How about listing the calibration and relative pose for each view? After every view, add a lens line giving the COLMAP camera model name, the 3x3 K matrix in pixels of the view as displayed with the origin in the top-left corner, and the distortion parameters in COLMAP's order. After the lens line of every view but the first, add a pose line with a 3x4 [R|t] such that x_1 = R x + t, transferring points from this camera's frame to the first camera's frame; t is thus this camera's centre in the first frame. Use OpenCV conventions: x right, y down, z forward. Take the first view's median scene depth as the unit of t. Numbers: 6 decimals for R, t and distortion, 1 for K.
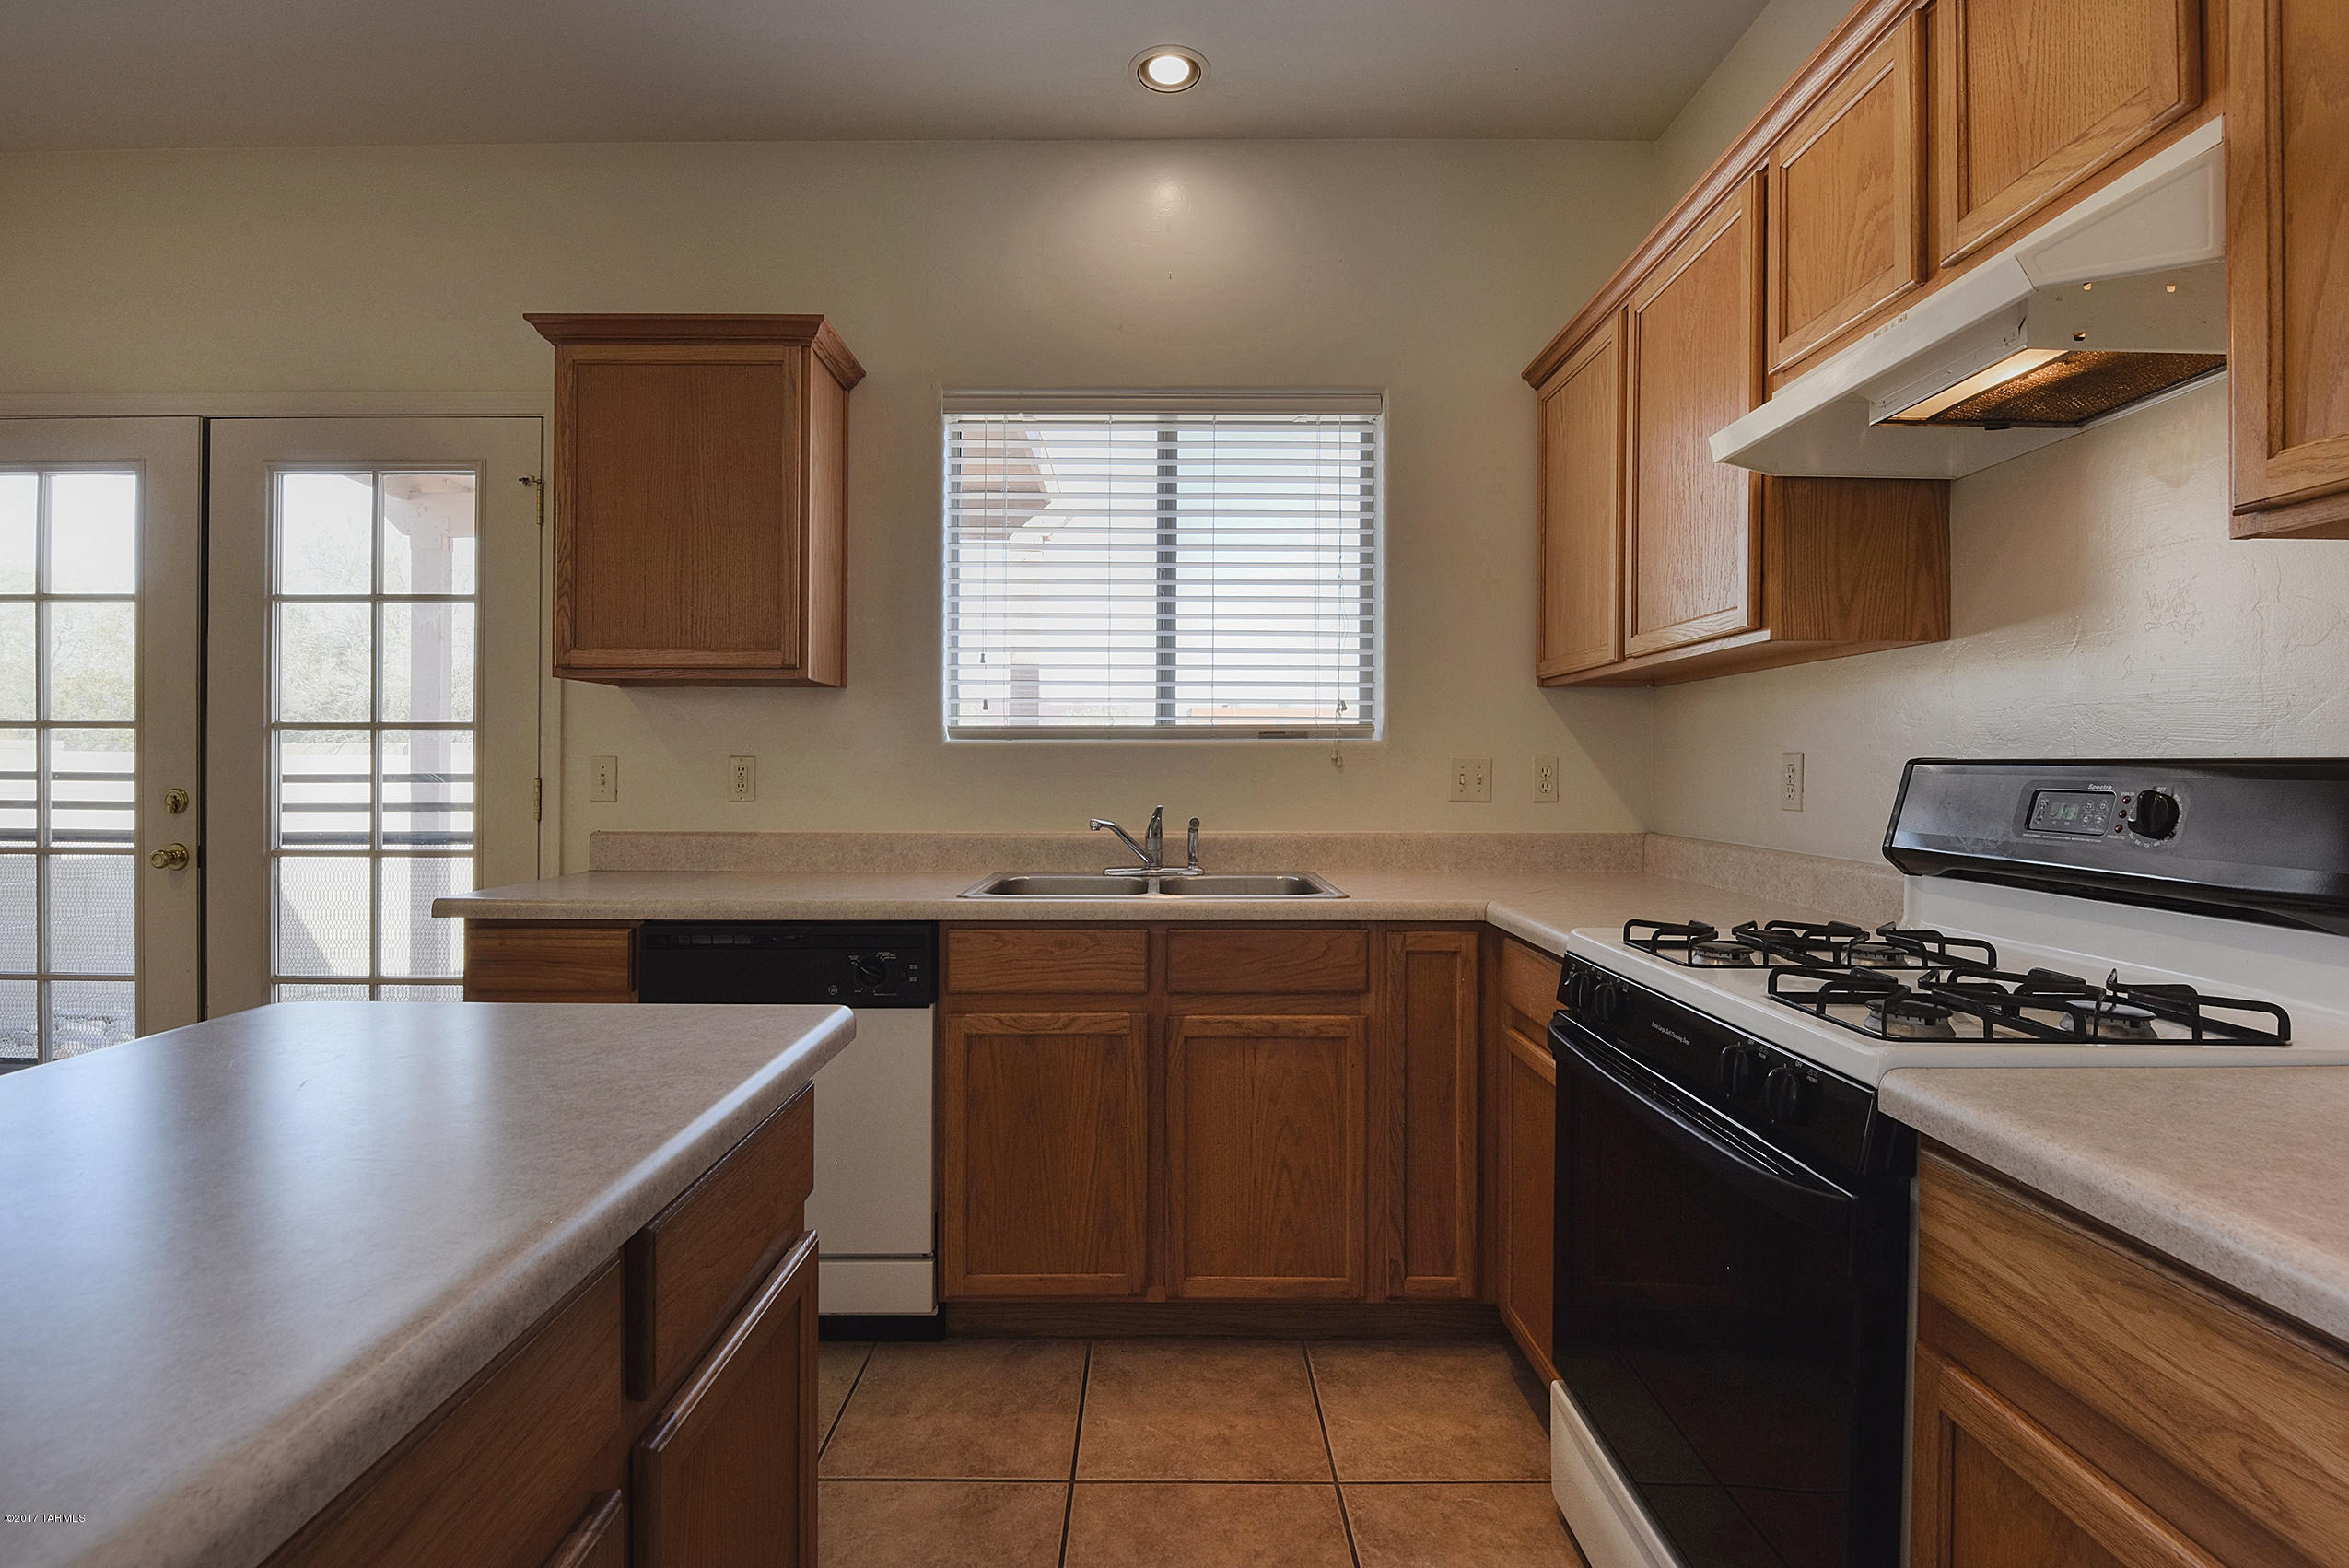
lens RADIAL K [[1078.5, 0, 1112.3], [0, 1078.5, 774.4], [0, 0, 1]] dist [0.001484, -0.008212]
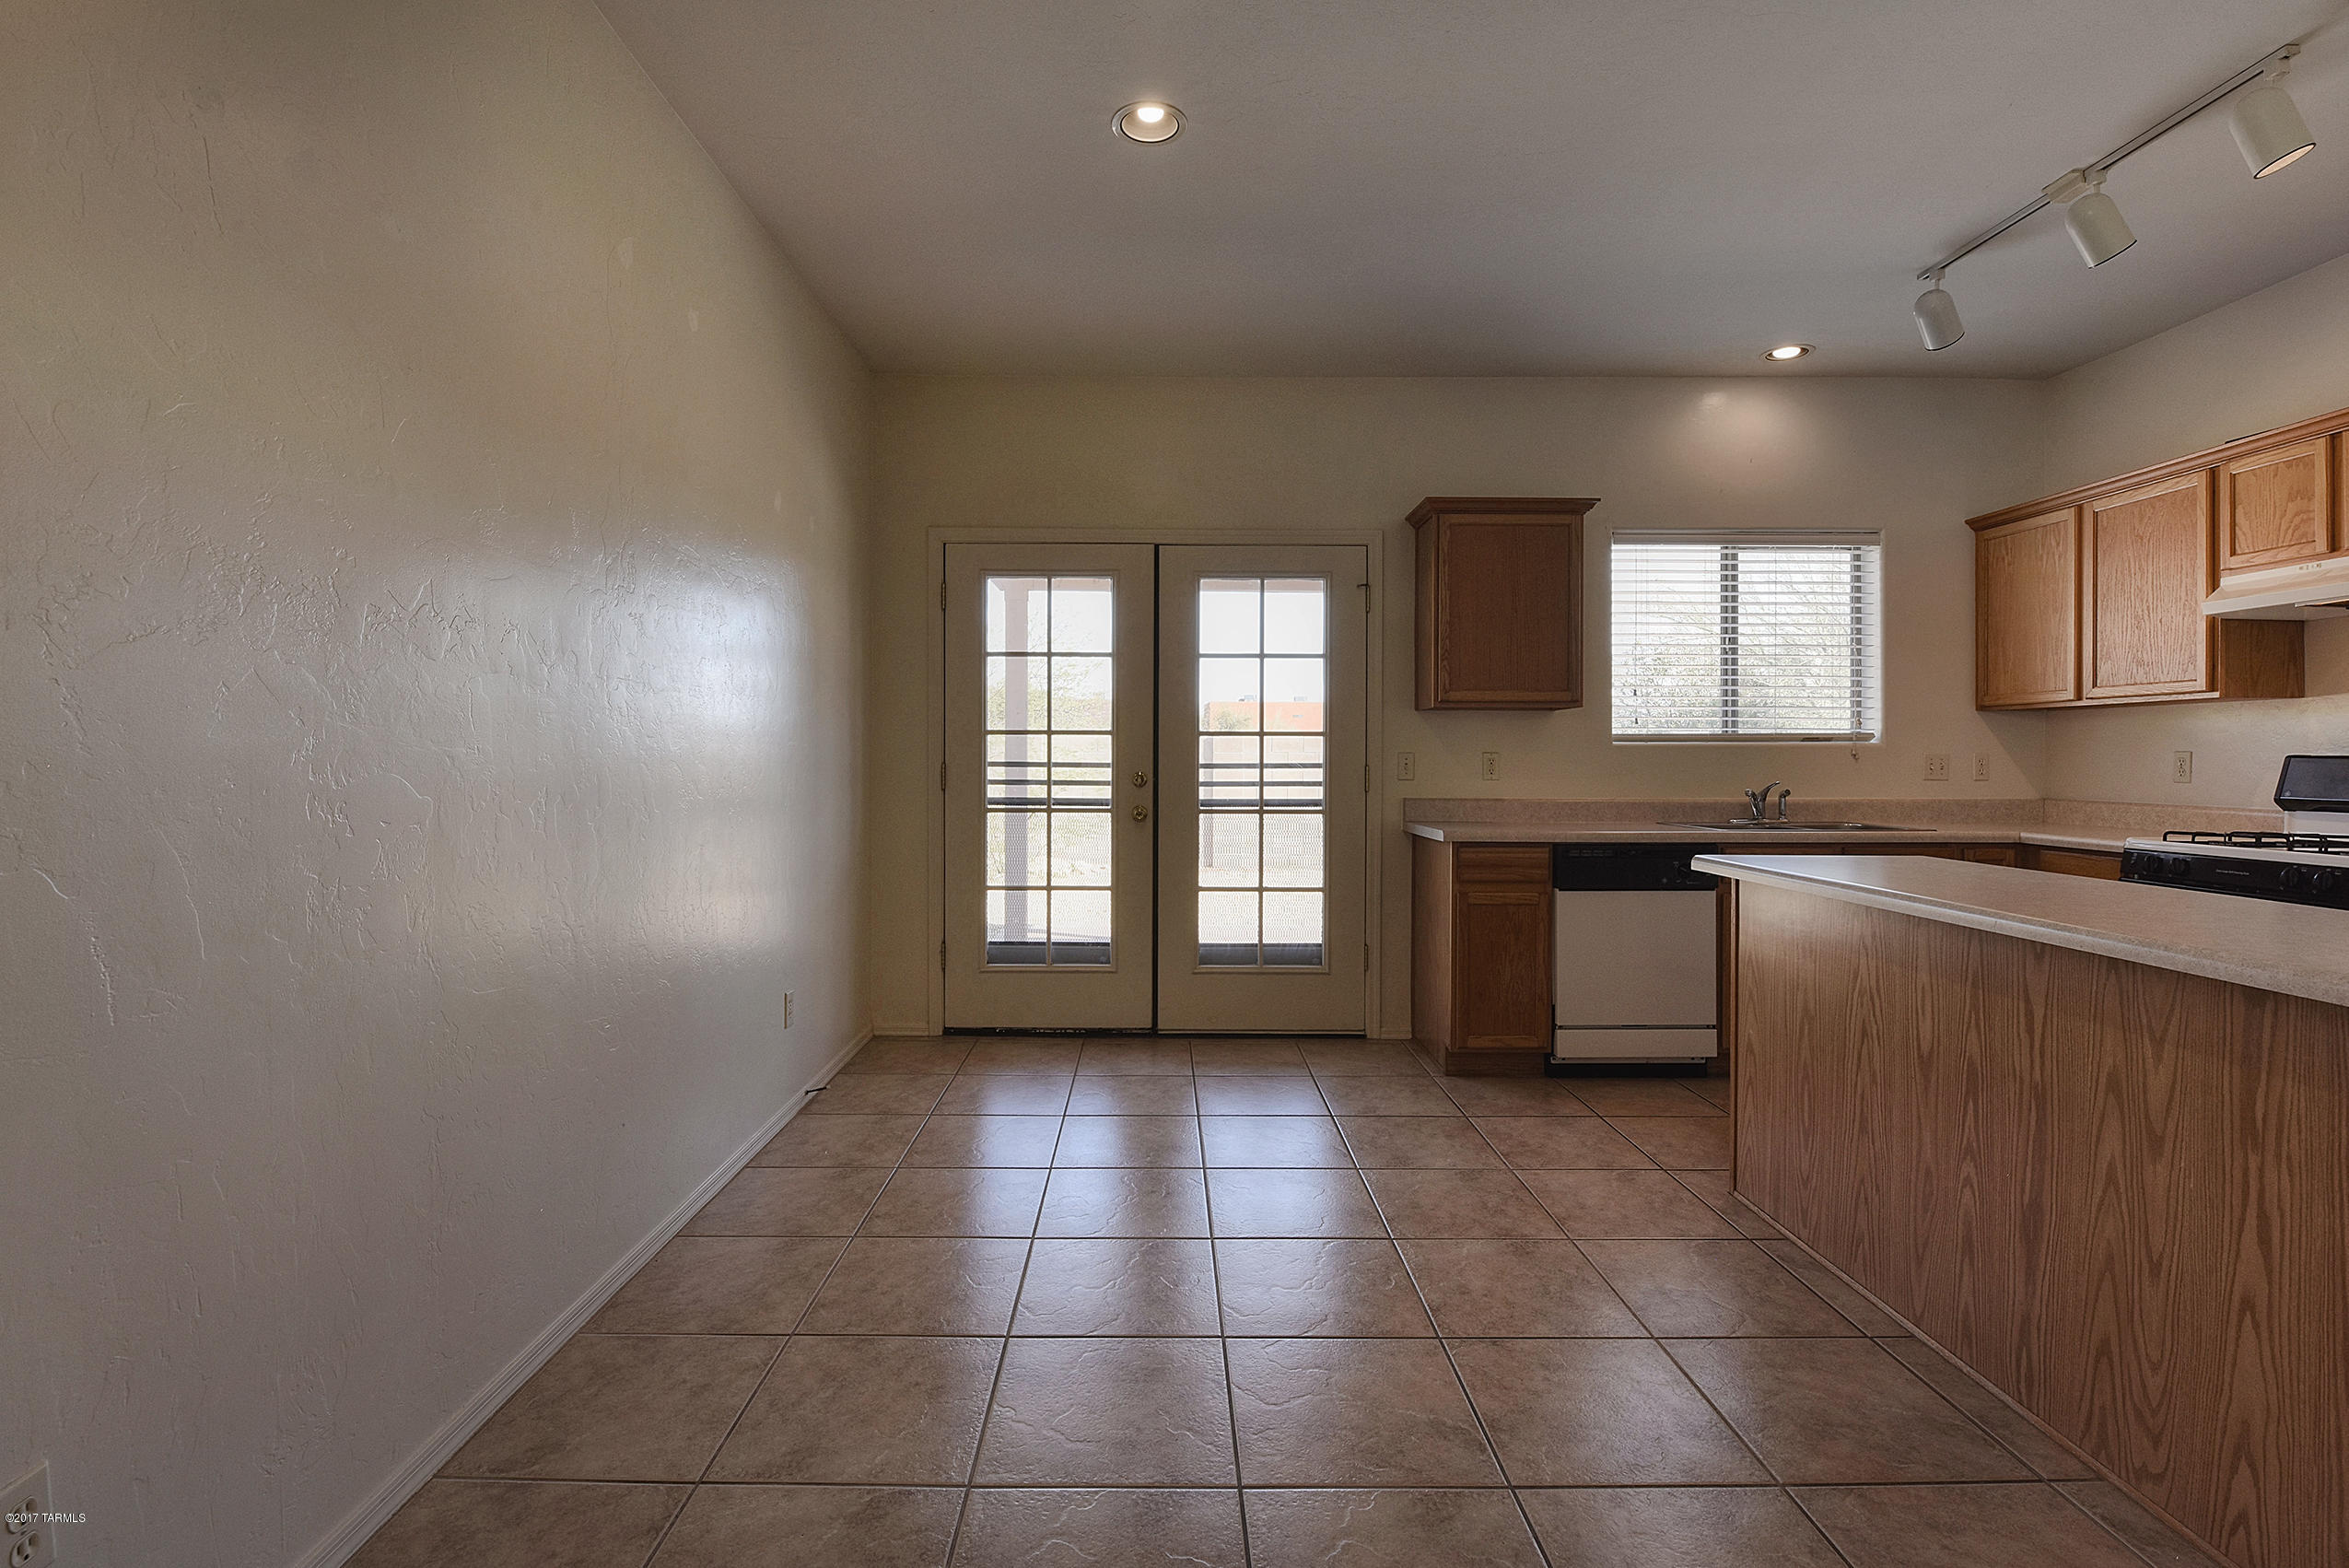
lens RADIAL K [[1052.5, 0, 1139.1], [0, 1052.5, 754.0], [0, 0, 1]] dist [0.002668, -0.006475]
pose [[0.999955, -0.000385, 0.009513, -0.894492], [0.000483, 0.999947, -0.010279, 0.001608], [-0.009509, 0.010284, 0.999902, -0.596079]]
